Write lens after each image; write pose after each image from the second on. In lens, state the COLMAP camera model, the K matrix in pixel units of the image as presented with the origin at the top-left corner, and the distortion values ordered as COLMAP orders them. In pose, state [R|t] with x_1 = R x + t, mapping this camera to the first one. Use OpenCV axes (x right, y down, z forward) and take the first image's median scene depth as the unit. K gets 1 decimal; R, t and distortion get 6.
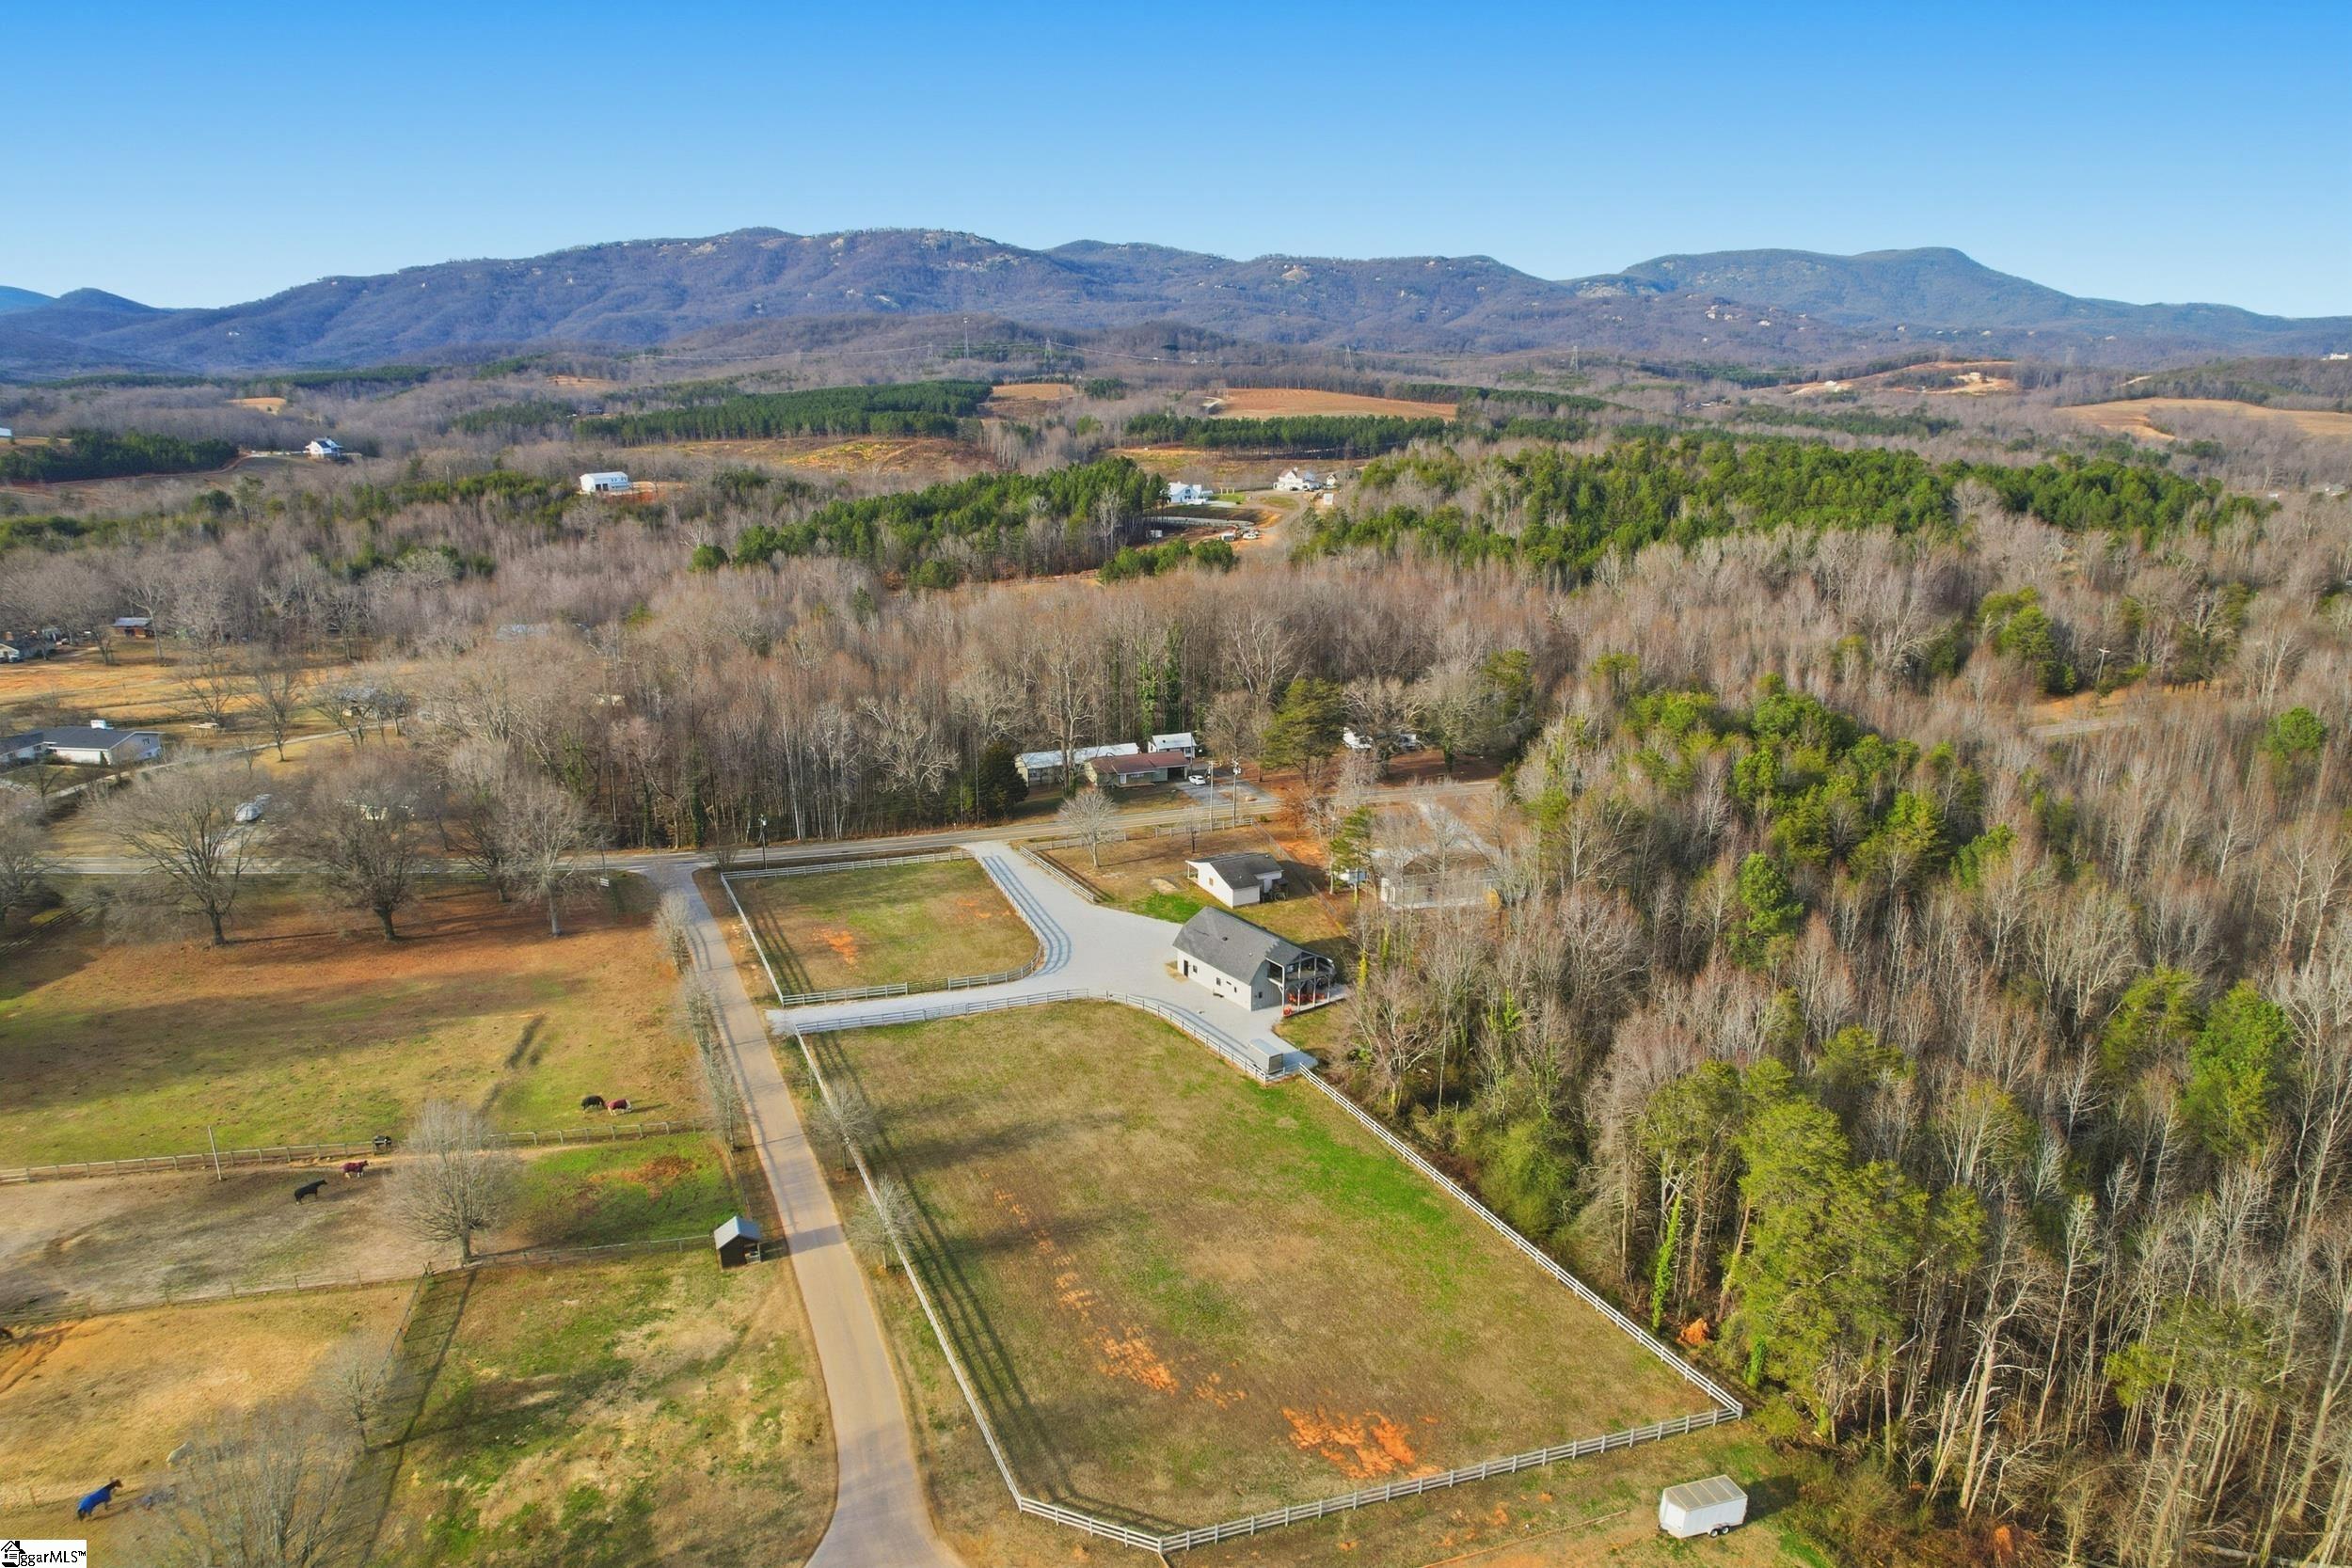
lens RADIAL K [[1523.6, 0, 1169.0], [0, 1523.6, 790.7], [0, 0, 1]] dist [-0.074157, 0.066459]
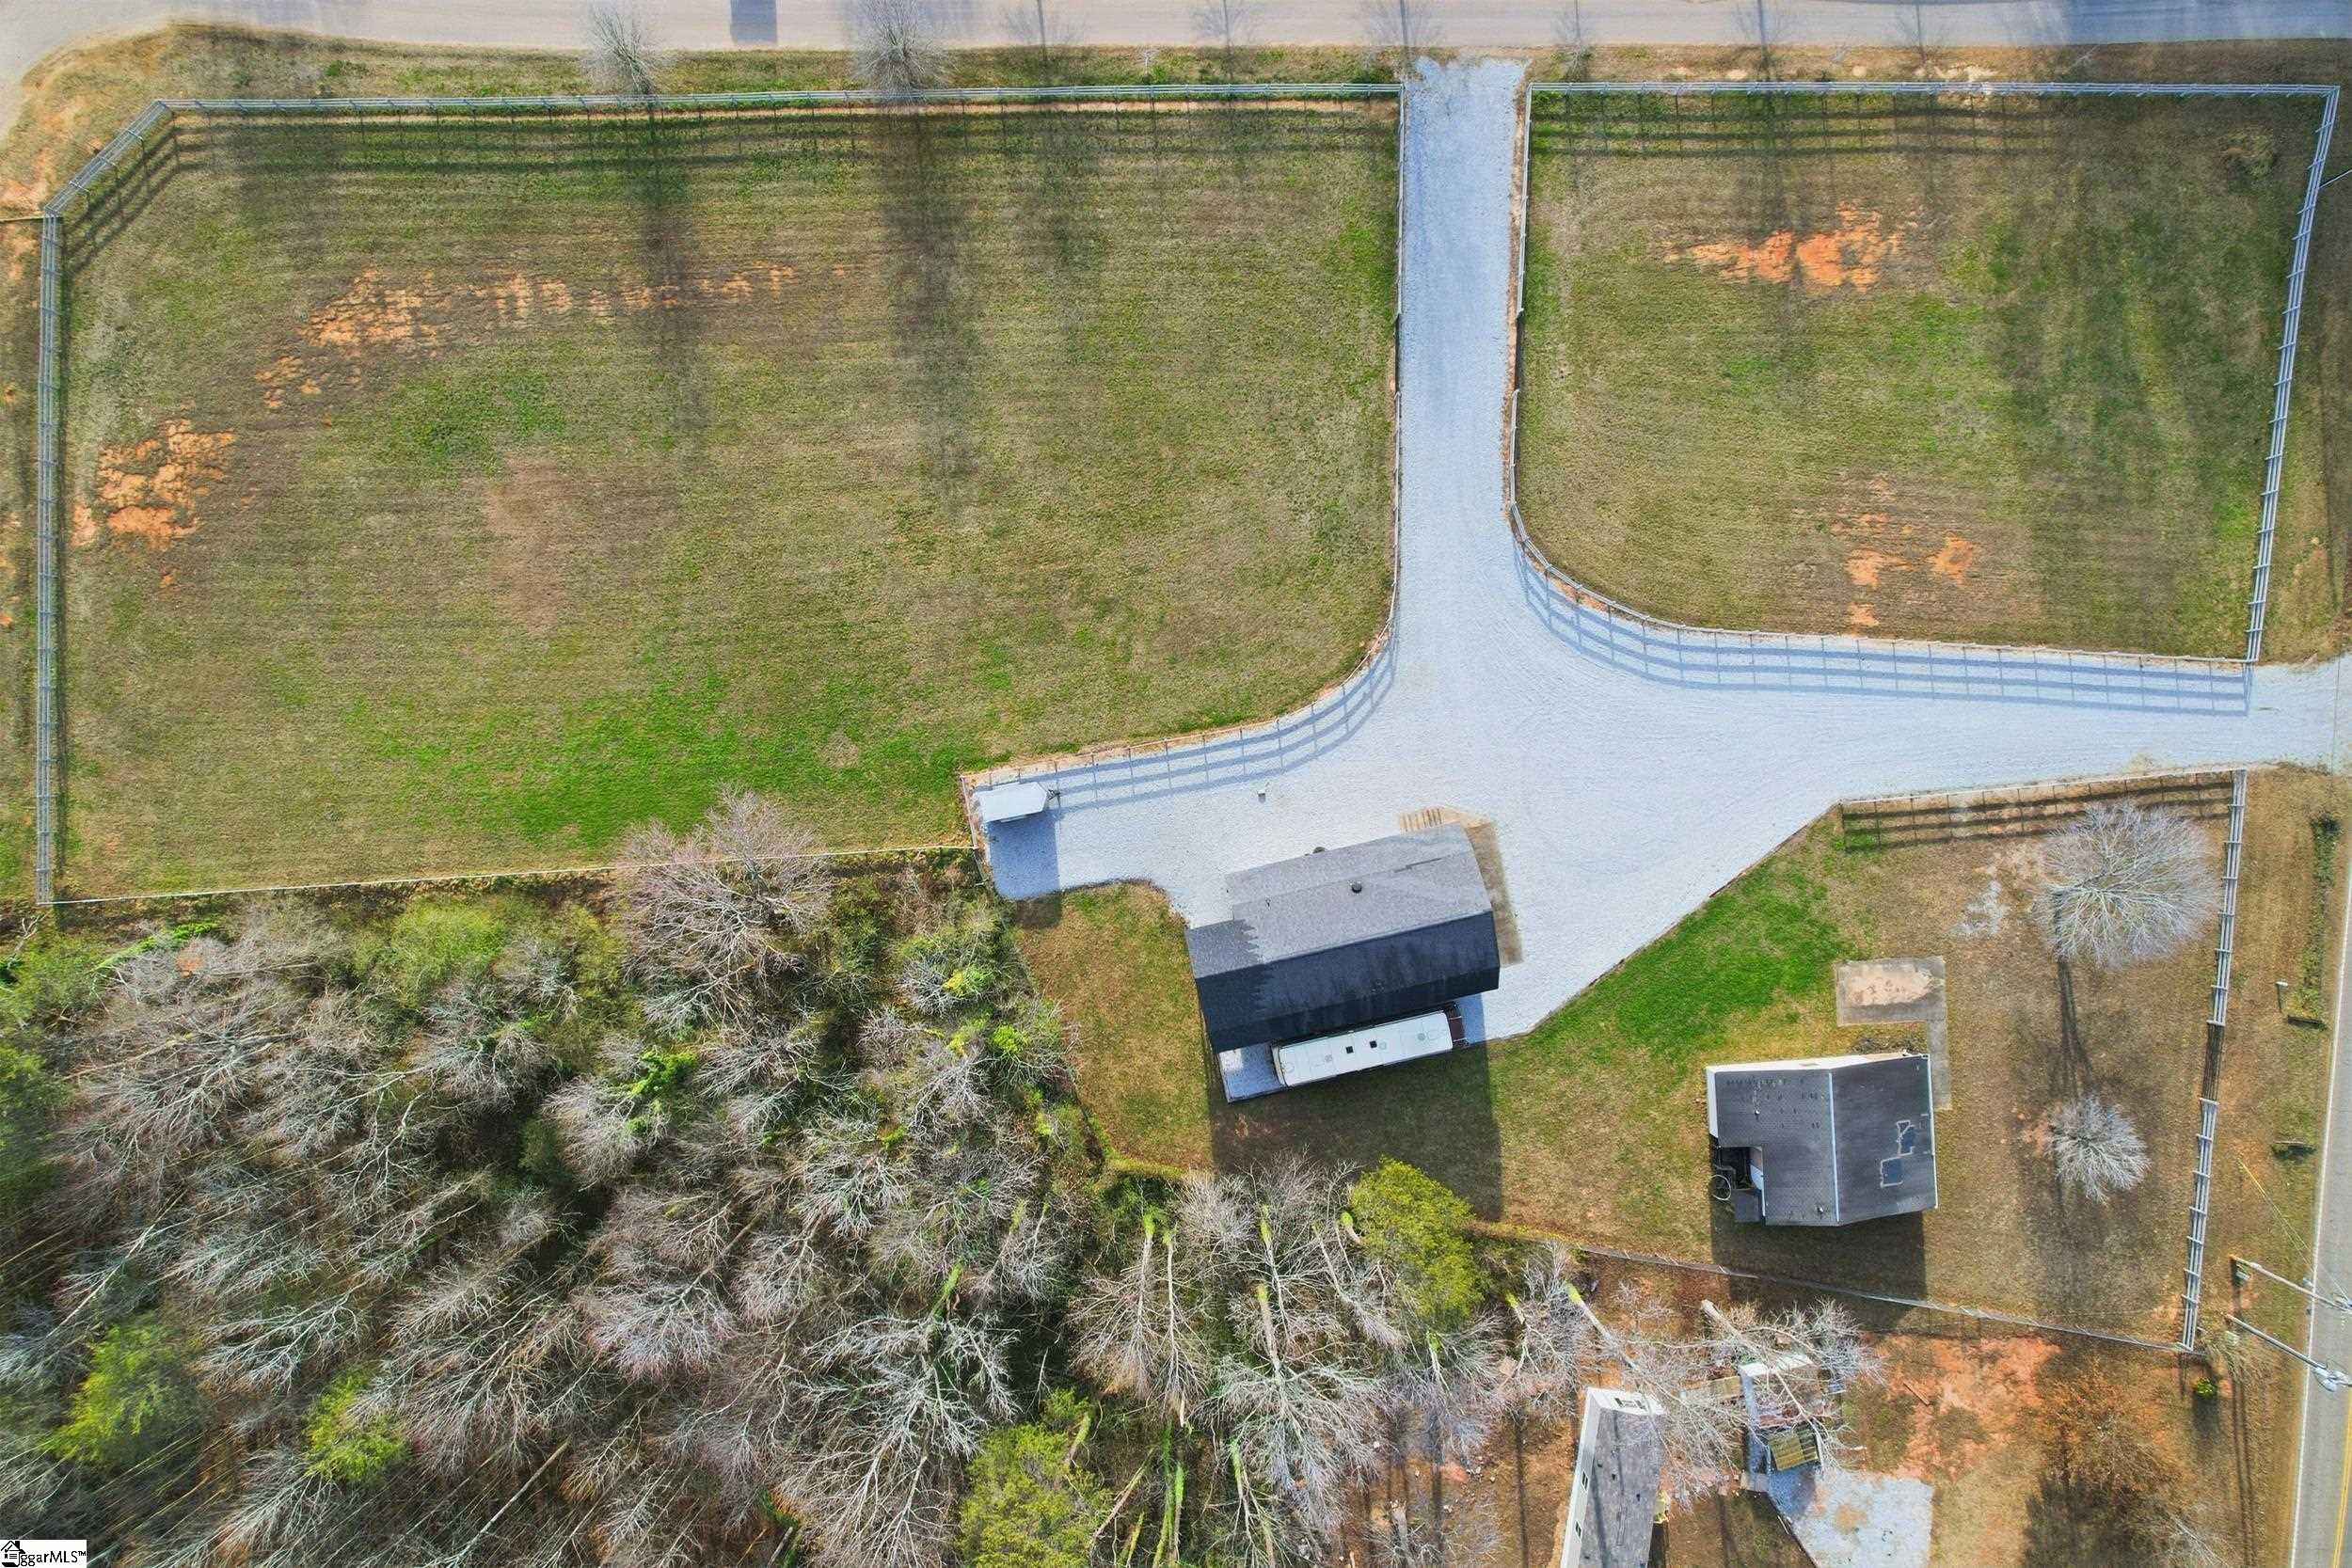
lens RADIAL K [[1523.6, 0, 1169.0], [0, 1523.6, 790.7], [0, 0, 1]] dist [-0.074157, 0.066459]
pose [[-0.385798, 0.922503, 0.012155, 0.008409], [-0.251010, -0.117634, 0.960810, -0.117791], [0.887780, 0.367628, 0.276940, 0.251236]]
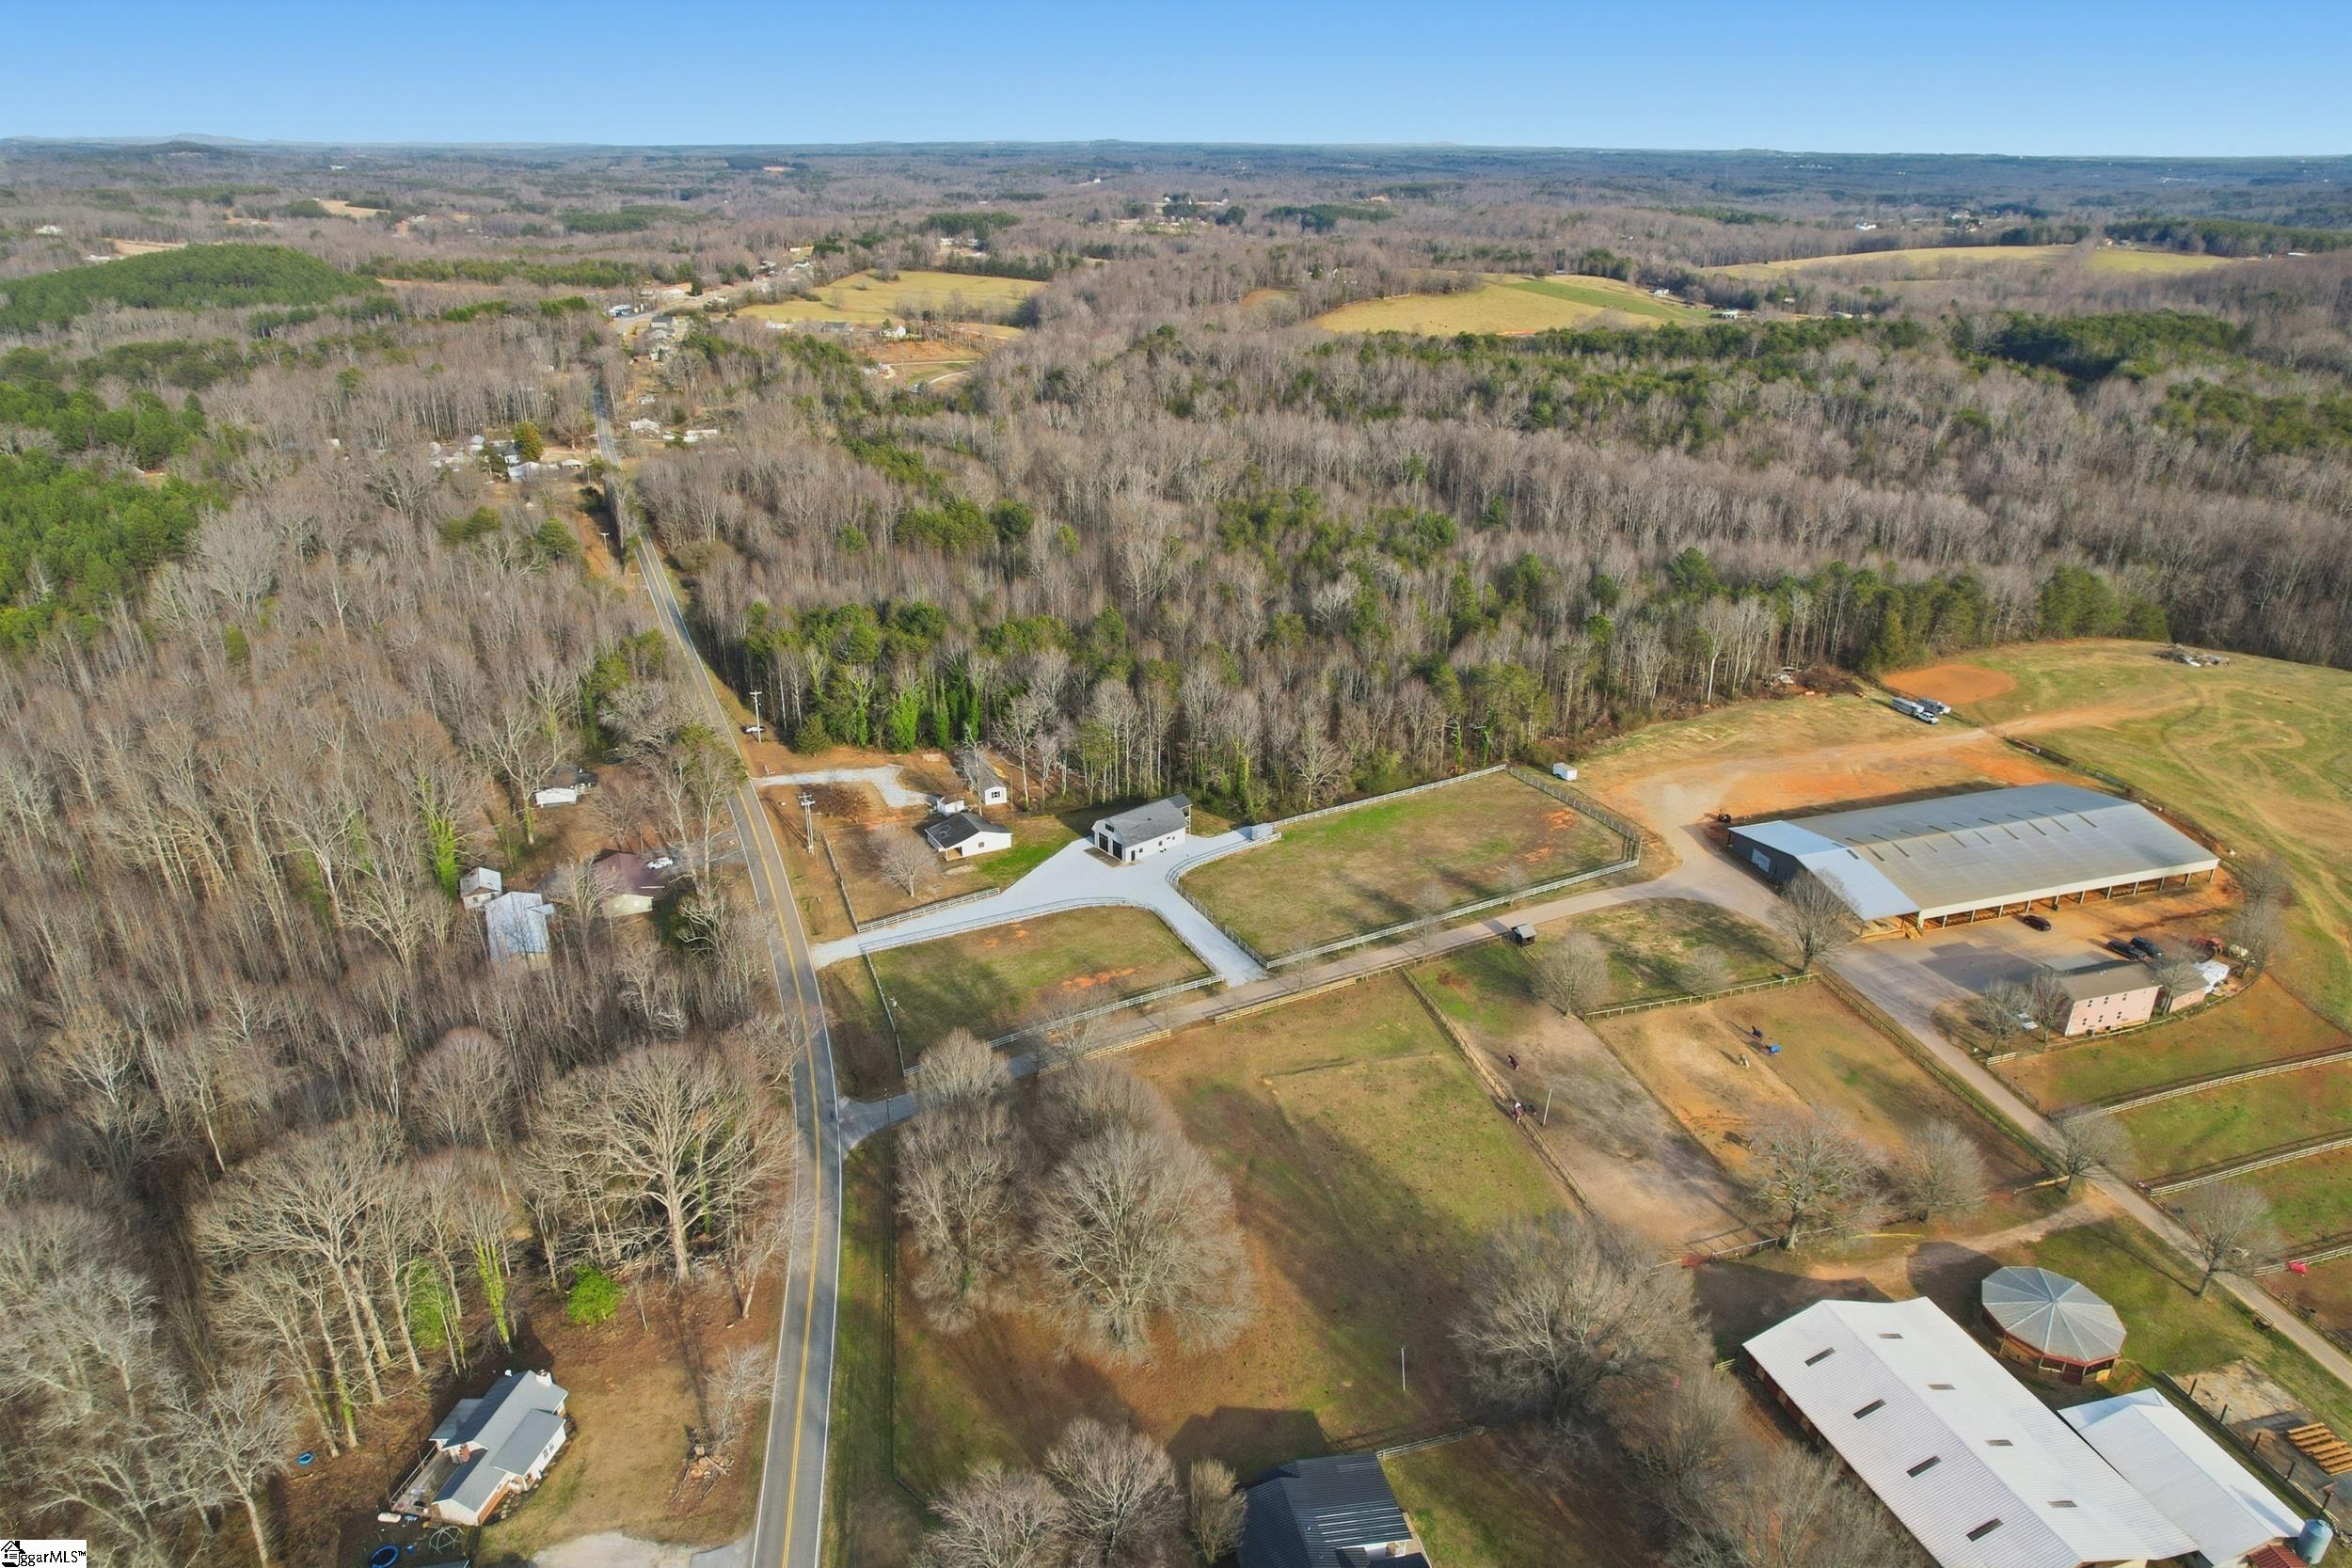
lens RADIAL K [[1523.6, 0, 1169.0], [0, 1523.6, 790.7], [0, 0, 1]] dist [-0.074157, 0.066459]
pose [[-0.067483, -0.407043, 0.910913, -0.442782], [0.271287, 0.871110, 0.409354, -0.181103], [-0.960130, 0.274743, 0.051640, 0.283162]]
